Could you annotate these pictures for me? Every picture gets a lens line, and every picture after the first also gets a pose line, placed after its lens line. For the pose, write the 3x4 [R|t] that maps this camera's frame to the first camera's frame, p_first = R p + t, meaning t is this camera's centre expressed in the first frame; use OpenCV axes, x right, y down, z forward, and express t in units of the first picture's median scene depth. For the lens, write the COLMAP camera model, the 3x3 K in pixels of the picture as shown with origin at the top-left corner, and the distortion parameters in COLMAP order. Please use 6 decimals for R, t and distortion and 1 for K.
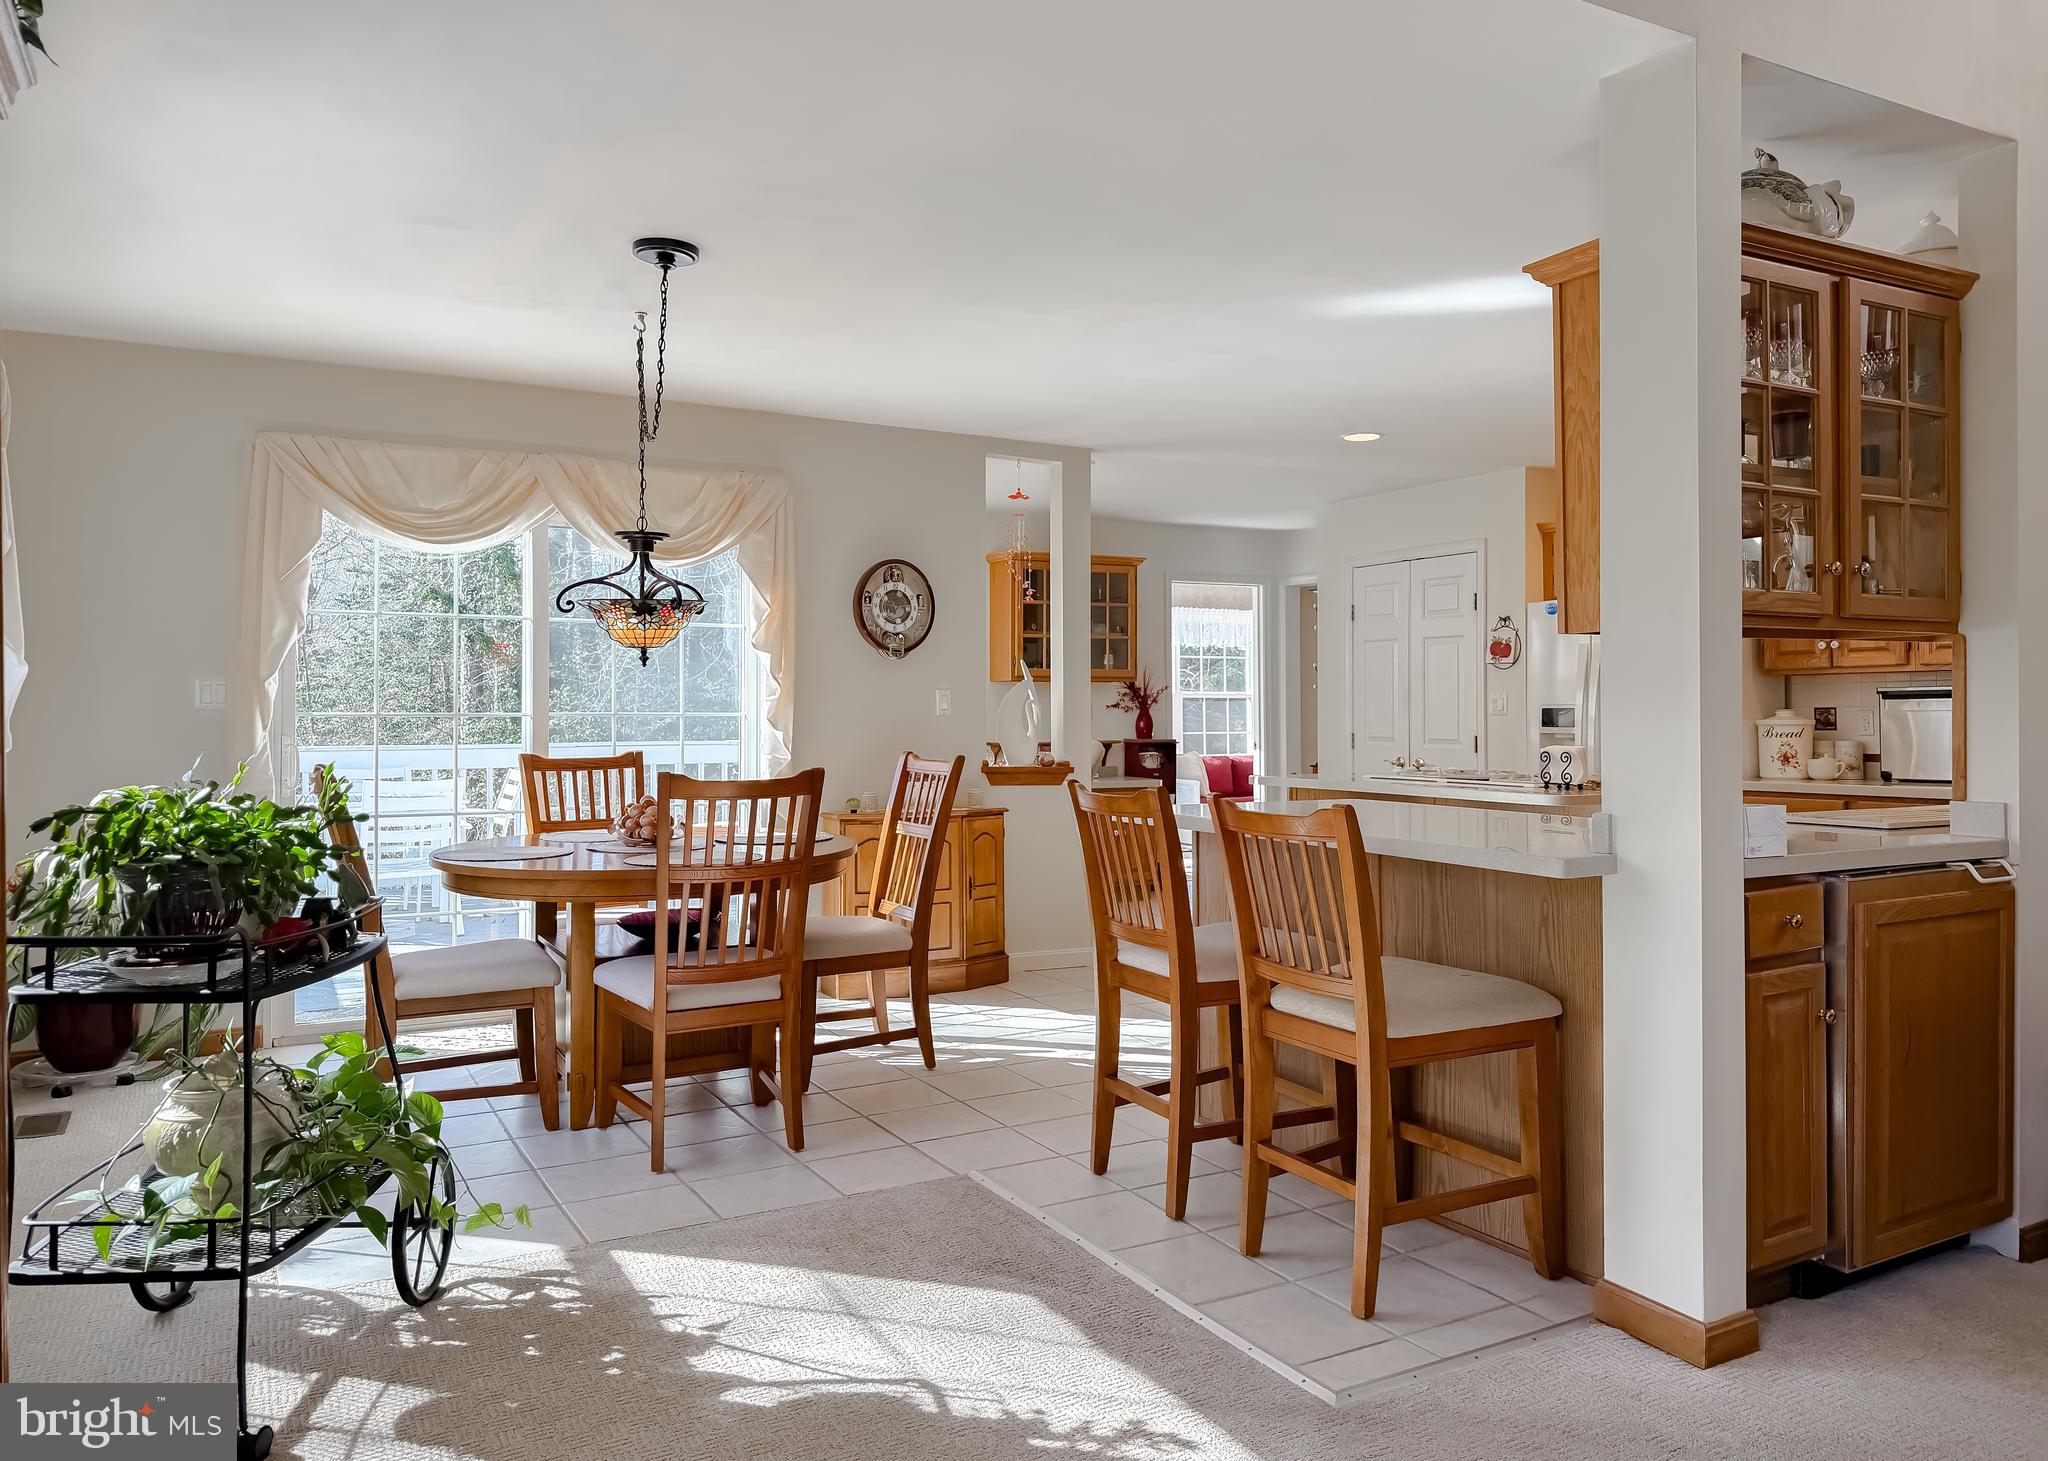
lens RADIAL K [[1455.4, 0, 1024.0], [0, 1455.4, 730.5], [0, 0, 1]] dist [0.035536, -0.087521]
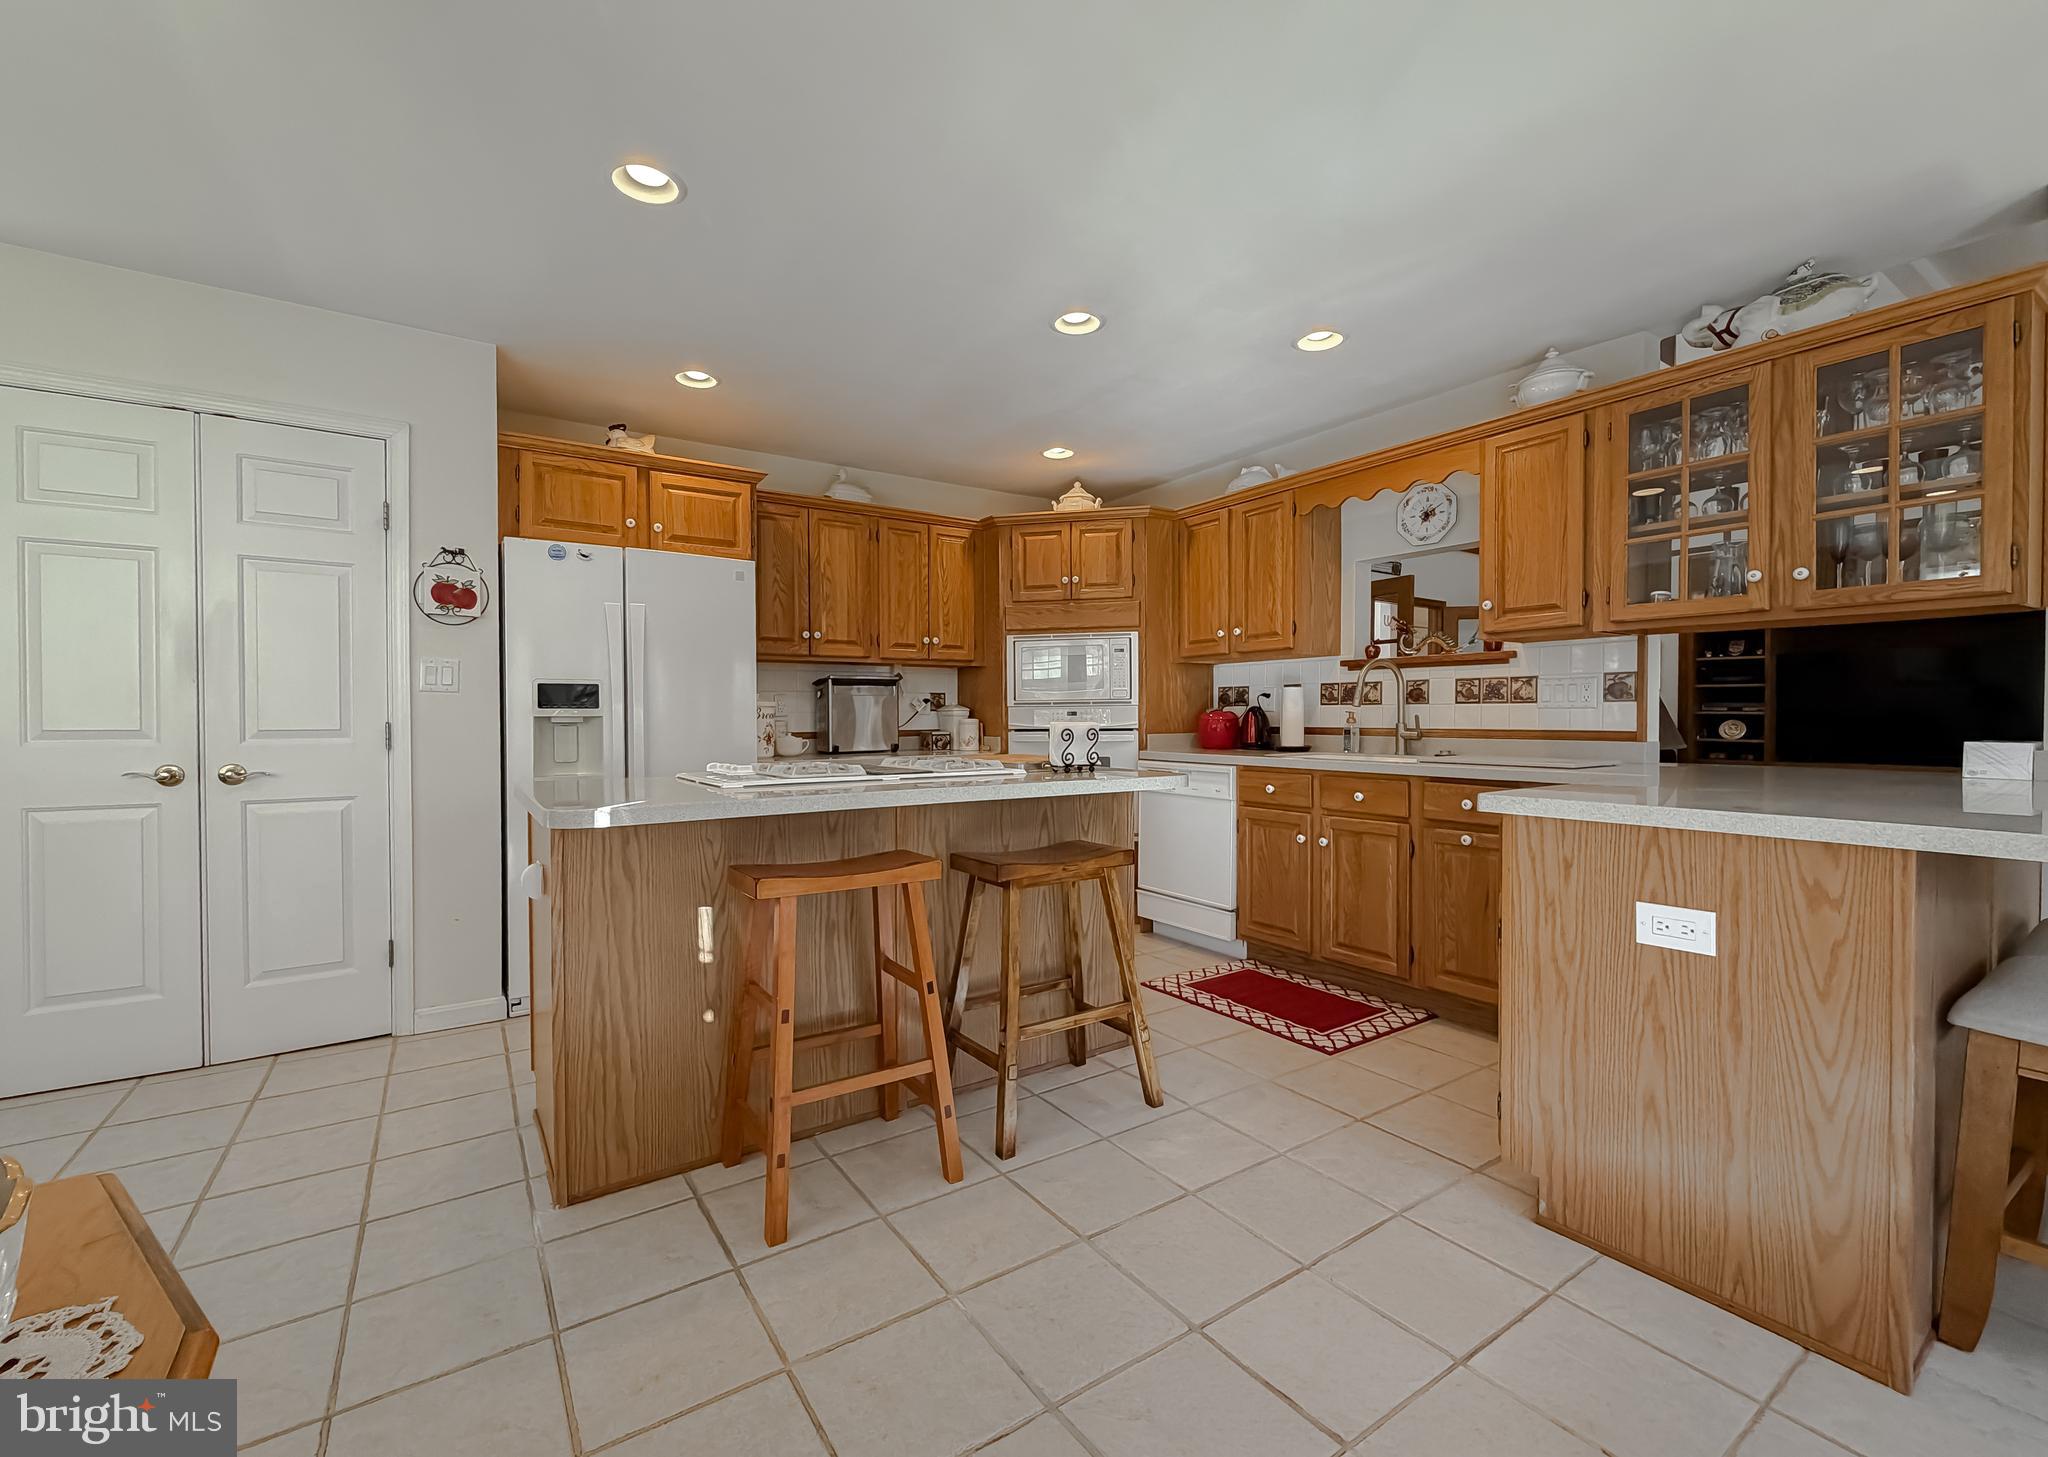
lens RADIAL K [[850.2, 0, 1013.9], [0, 850.2, 726.8], [0, 0, 1]] dist [-0.002607, -0.000245]
pose [[-0.091091, -0.008536, 0.995806, -0.097706], [0.010768, 0.999896, 0.009556, 0.005462], [-0.995784, 0.011594, -0.090990, 0.778638]]
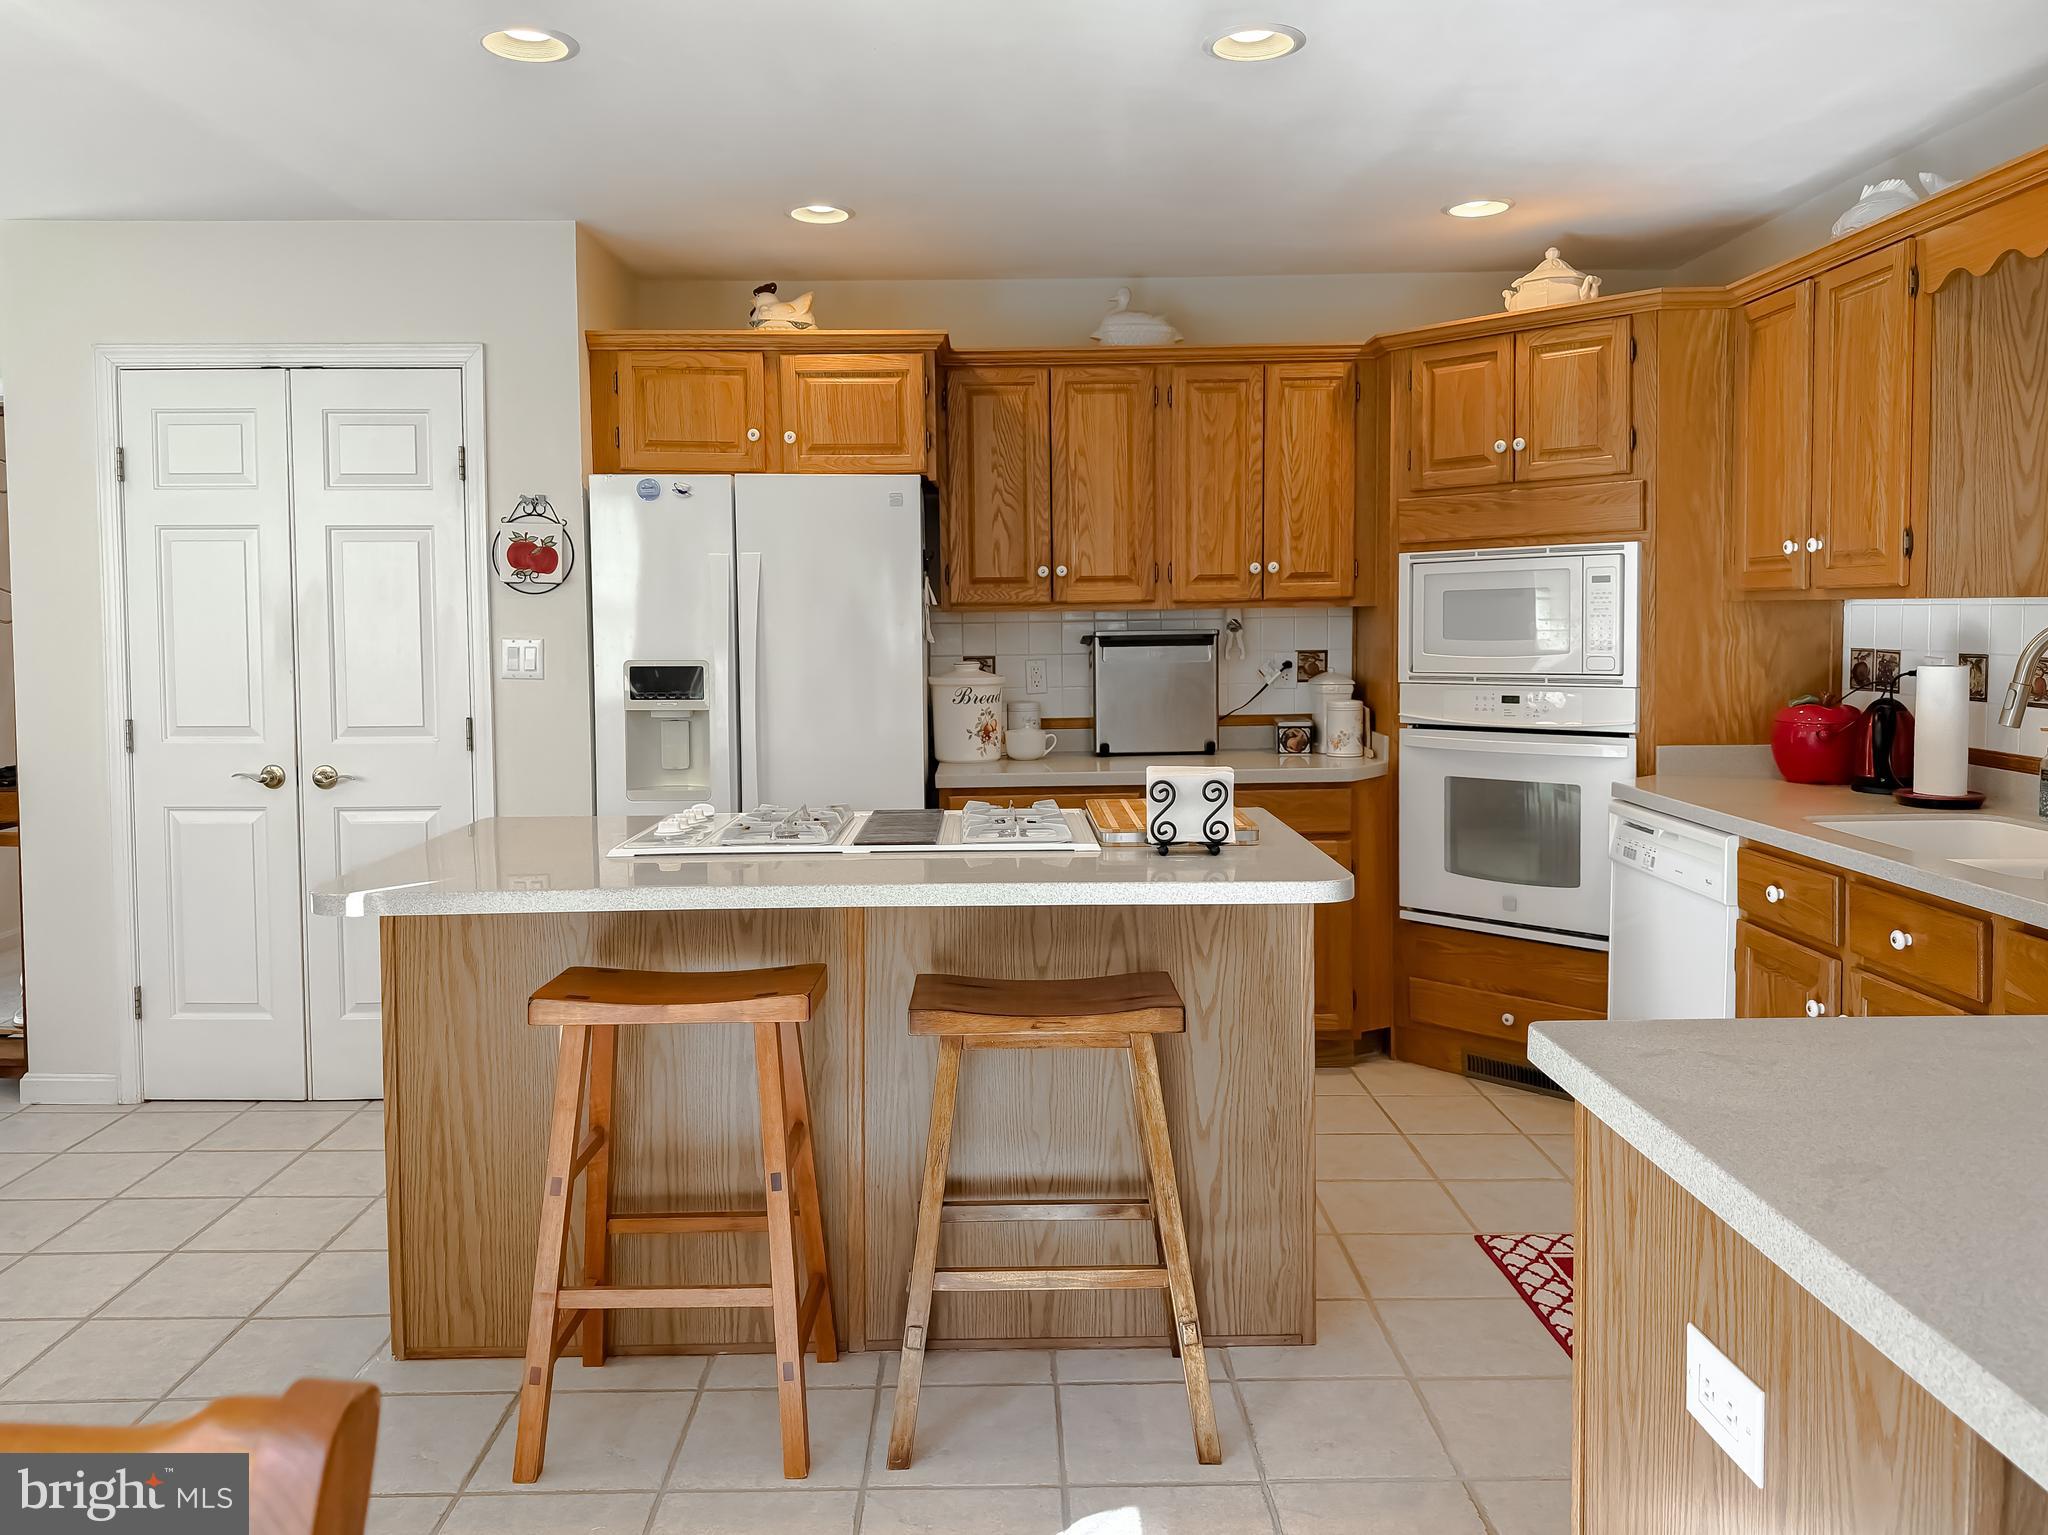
lens RADIAL K [[1467.5, 0, 1022.3], [0, 1467.5, 692.1], [0, 0, 1]] dist [0.071151, -0.125461]
pose [[0.461343, -0.047016, 0.885975, -0.077991], [0.013272, 0.998849, 0.046094, -0.028504], [-0.887123, -0.009506, 0.461436, 0.588830]]
